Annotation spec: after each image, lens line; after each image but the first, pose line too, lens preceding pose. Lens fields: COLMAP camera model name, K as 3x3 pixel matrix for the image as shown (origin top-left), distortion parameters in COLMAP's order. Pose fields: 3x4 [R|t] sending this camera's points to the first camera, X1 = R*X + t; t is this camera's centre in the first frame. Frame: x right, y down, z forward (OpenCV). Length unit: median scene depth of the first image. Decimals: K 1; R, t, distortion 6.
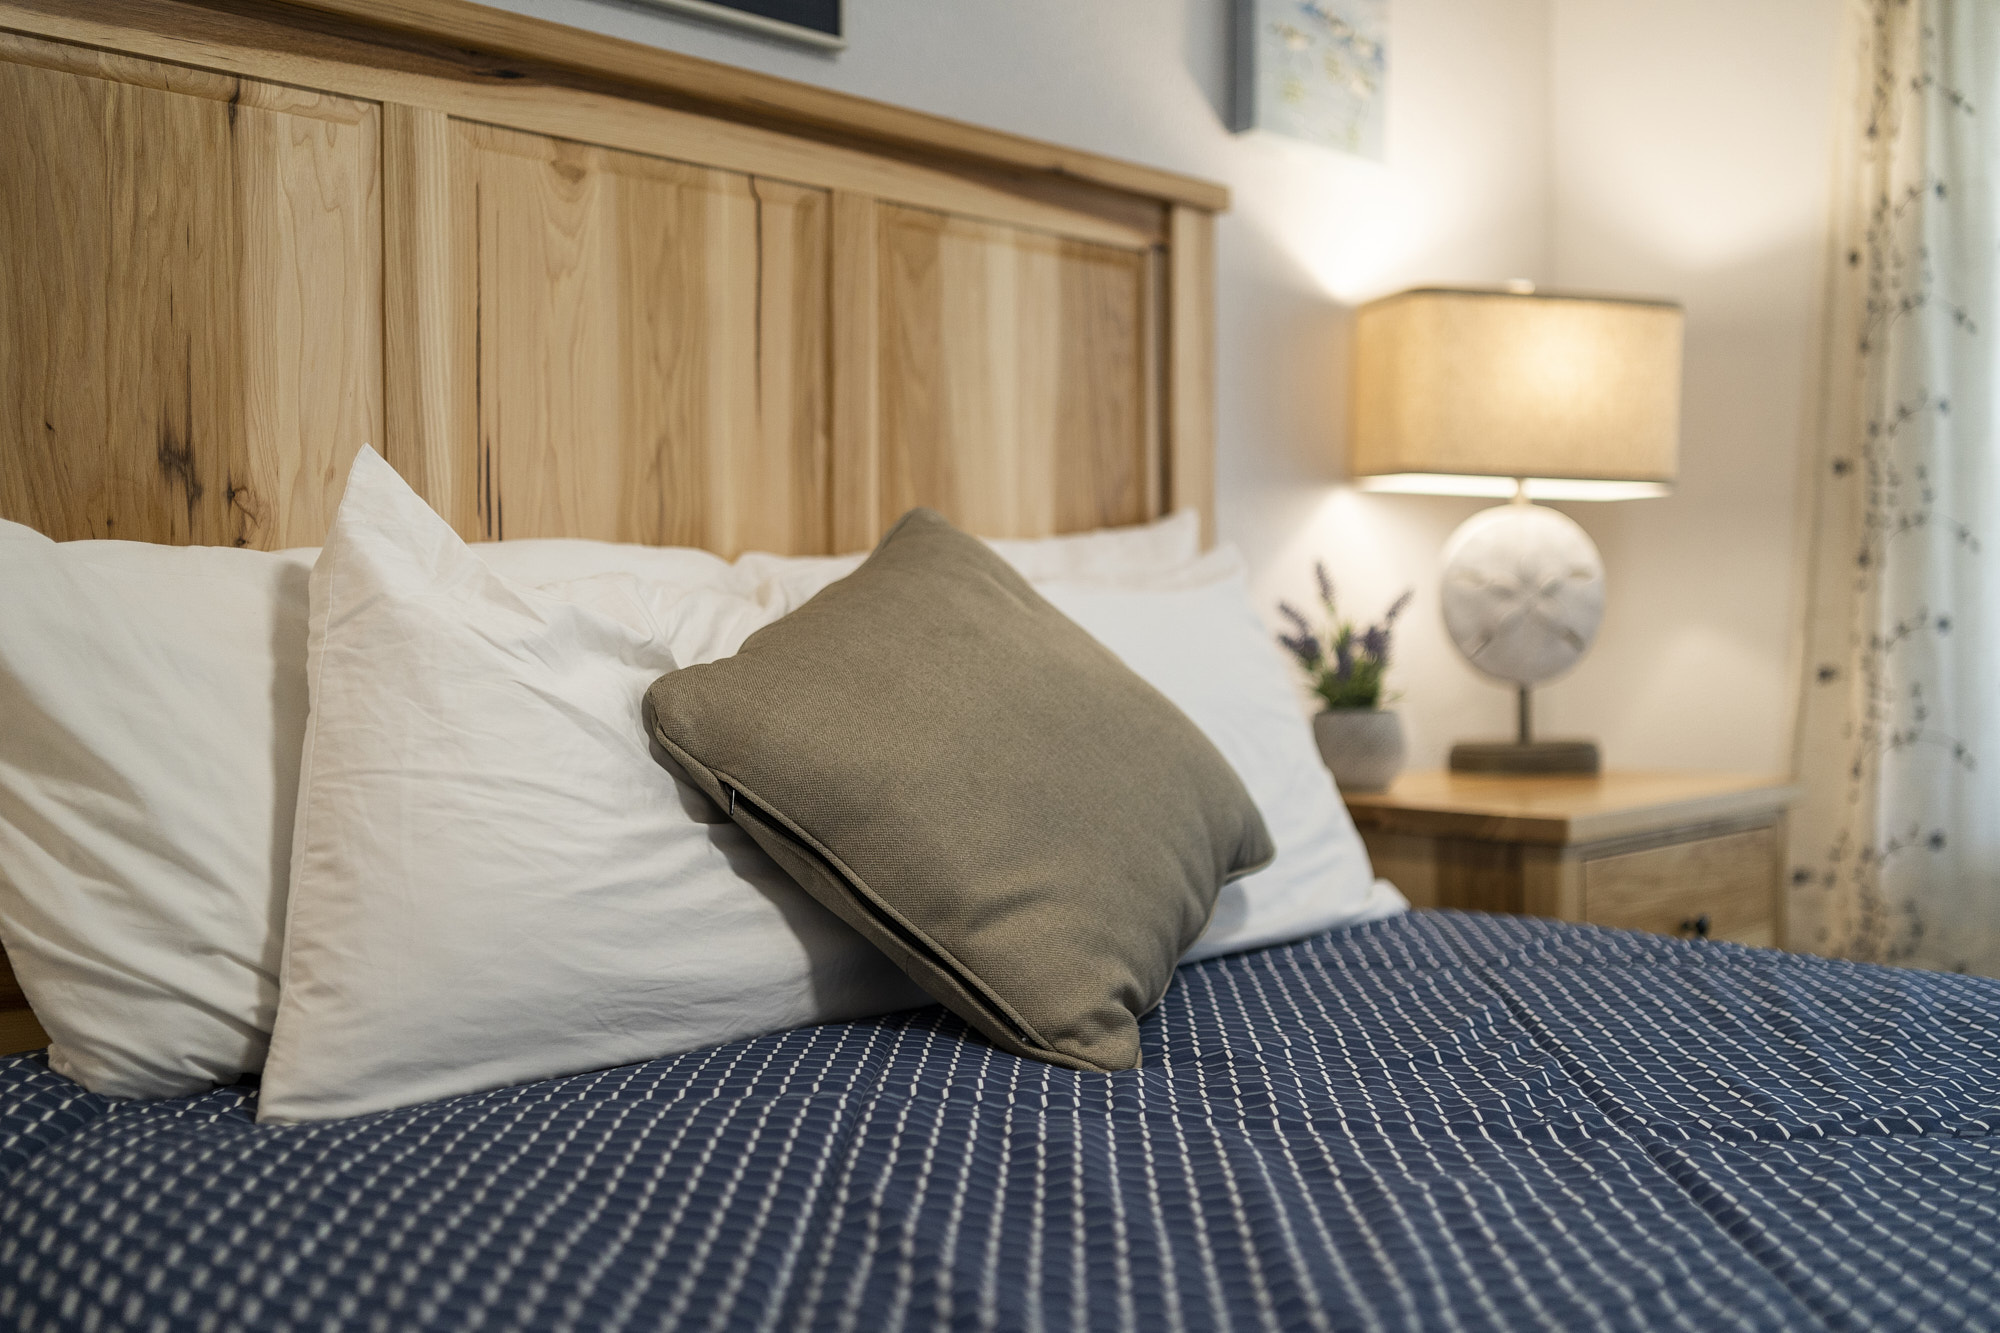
lens RADIAL K [[1949.8, 0, 1000.0], [0, 1949.8, 666.5], [0, 0, 1]] dist [-0.015842, 0.010263]
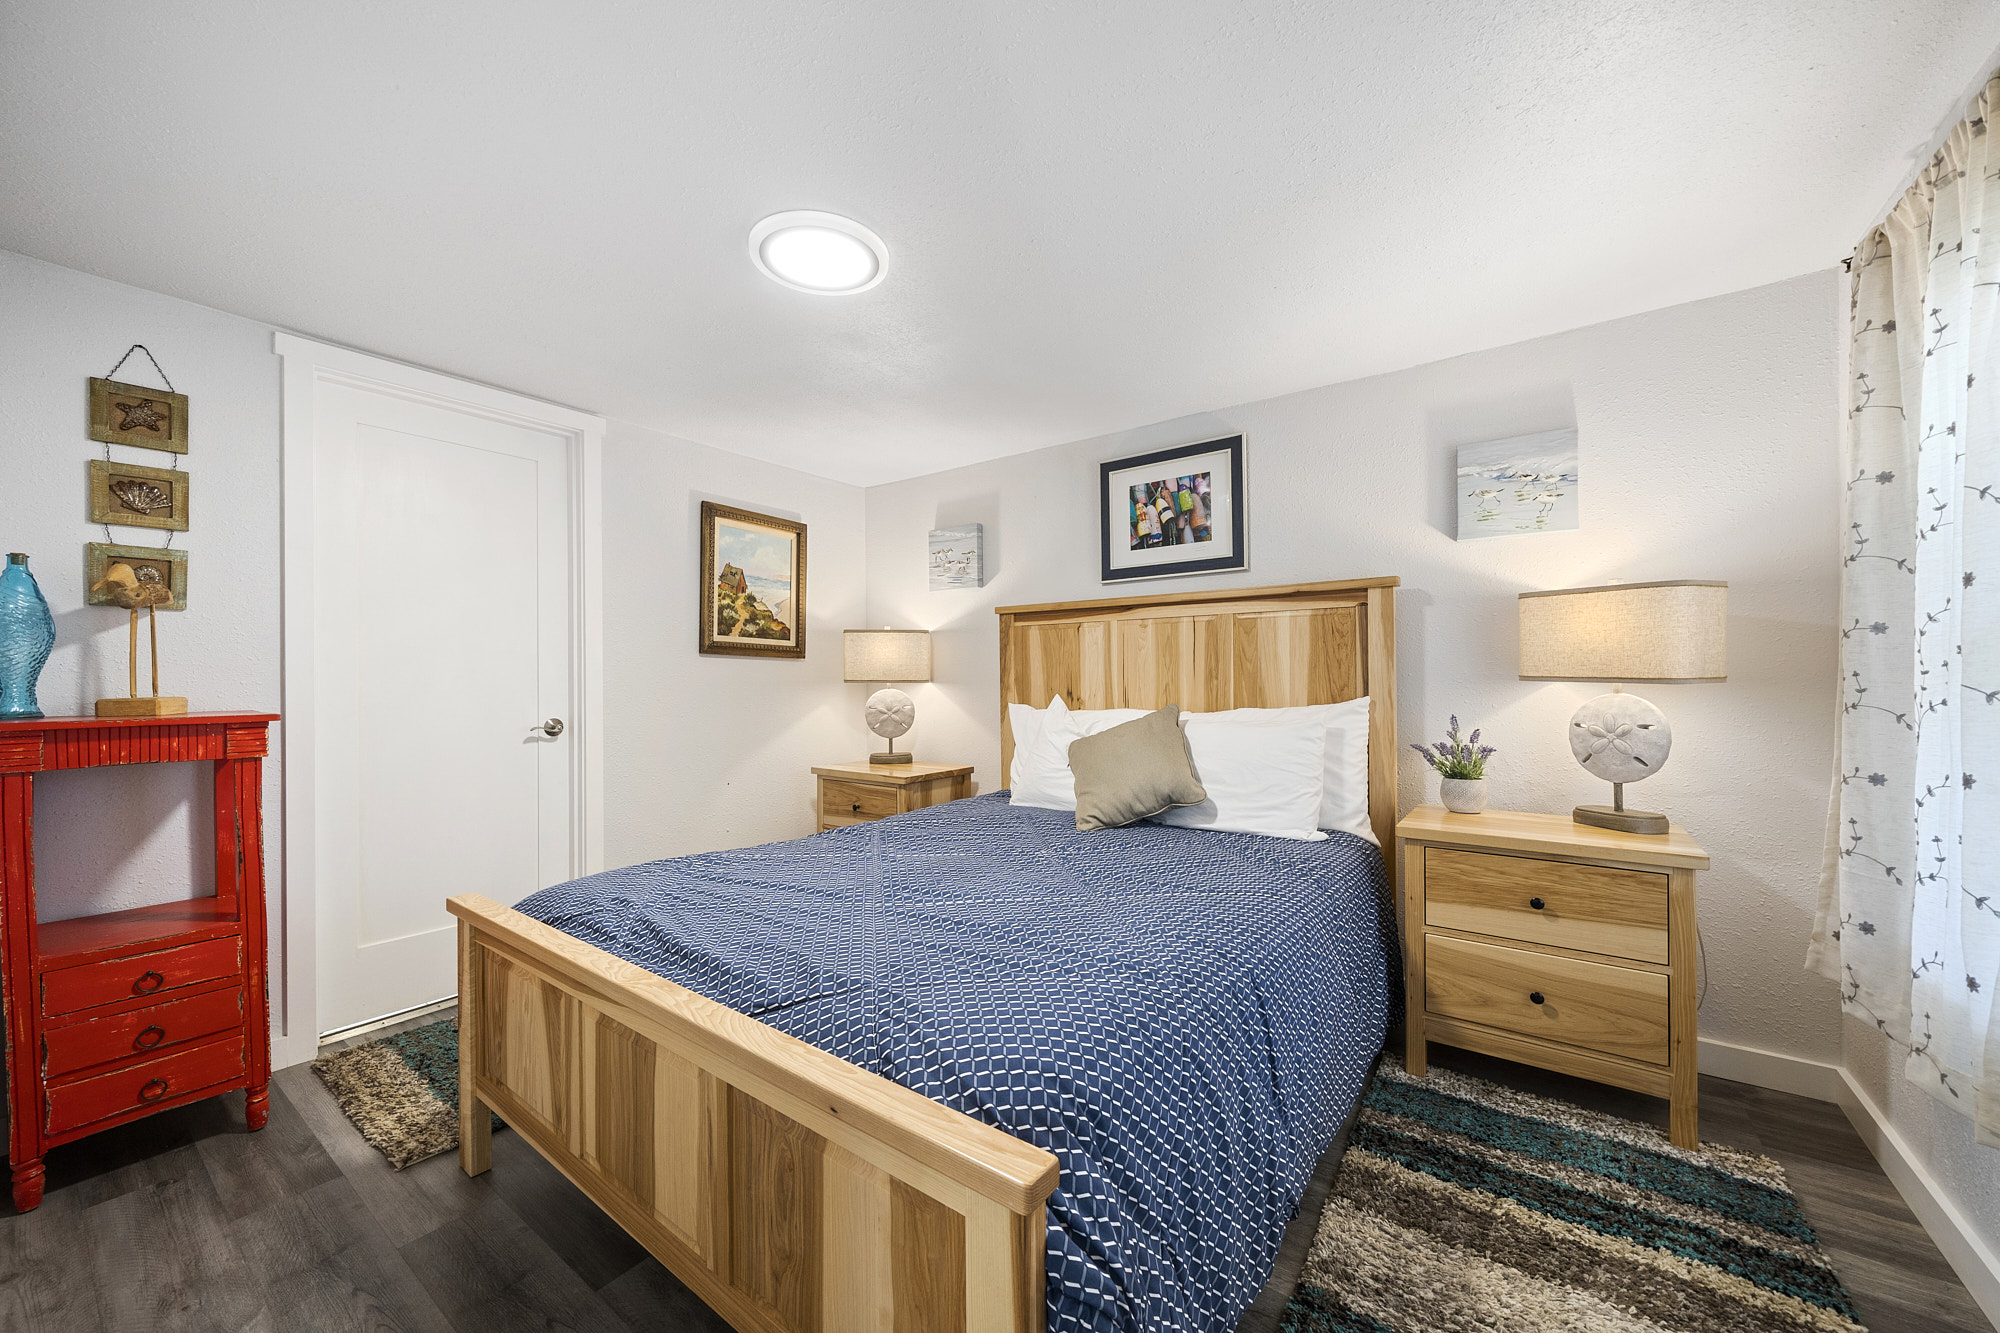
lens RADIAL K [[739.0, 0, 1000.0], [0, 739.0, 666.5], [0, 0, 1]] dist [-0.000380, -0.000084]
pose [[0.159696, -0.010683, -0.987108, 1.204729], [-0.023015, 0.999629, -0.014542, -0.108195], [0.986898, 0.025041, 0.159391, 0.334658]]
